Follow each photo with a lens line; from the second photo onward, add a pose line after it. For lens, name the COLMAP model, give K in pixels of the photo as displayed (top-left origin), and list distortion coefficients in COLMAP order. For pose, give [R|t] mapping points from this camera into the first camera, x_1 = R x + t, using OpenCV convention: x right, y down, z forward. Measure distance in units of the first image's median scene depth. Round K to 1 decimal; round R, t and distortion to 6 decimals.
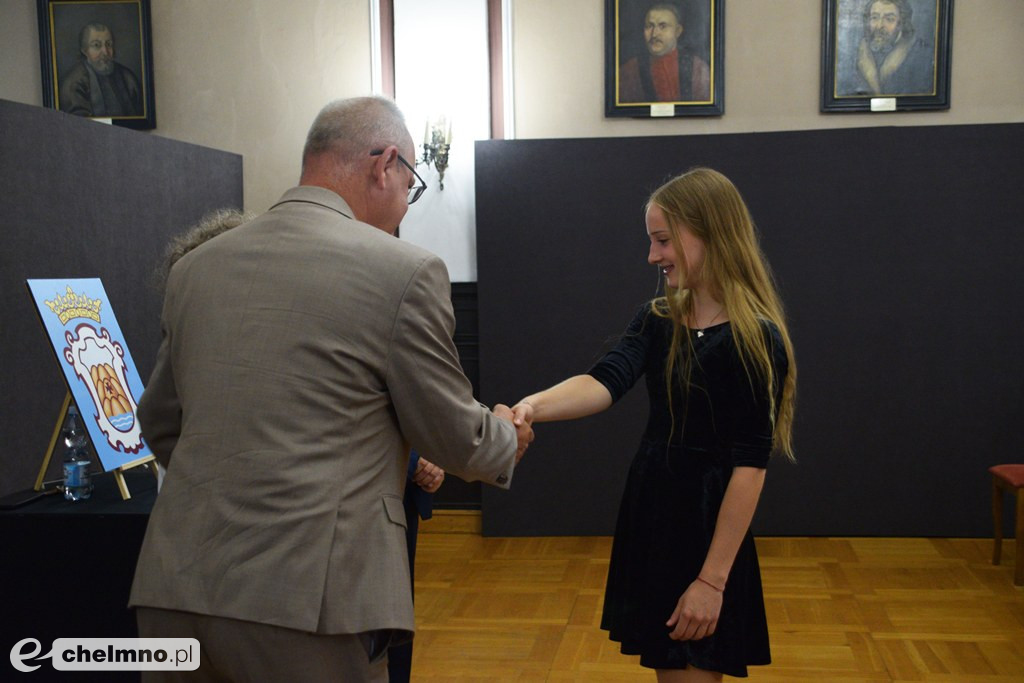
lens RADIAL K [[1390.2, 0, 508.2], [0, 1390.2, 347.0], [0, 0, 1]] dist [0.004189, 0.274445]
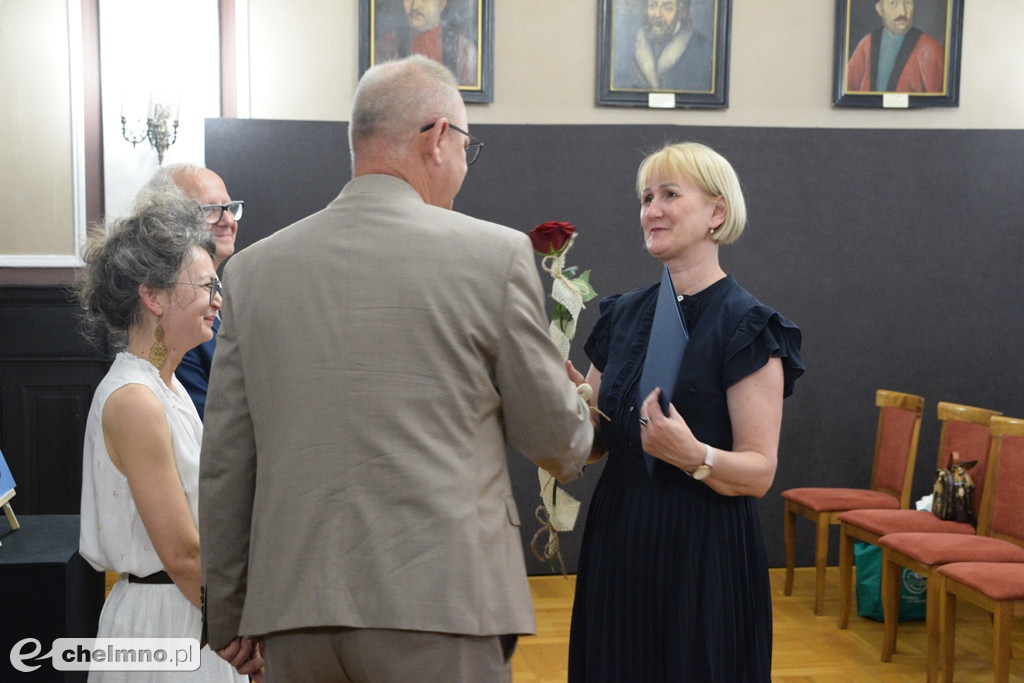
lens RADIAL K [[1623.8, 0, 511.8], [0, 1623.8, 354.4], [0, 0, 1]] dist [0.094218, 0.140629]
pose [[0.957294, 0.003904, 0.289090, -0.134485], [-0.001324, 0.999958, -0.009118, 0.003499], [-0.289113, 0.008345, 0.957259, 0.002292]]
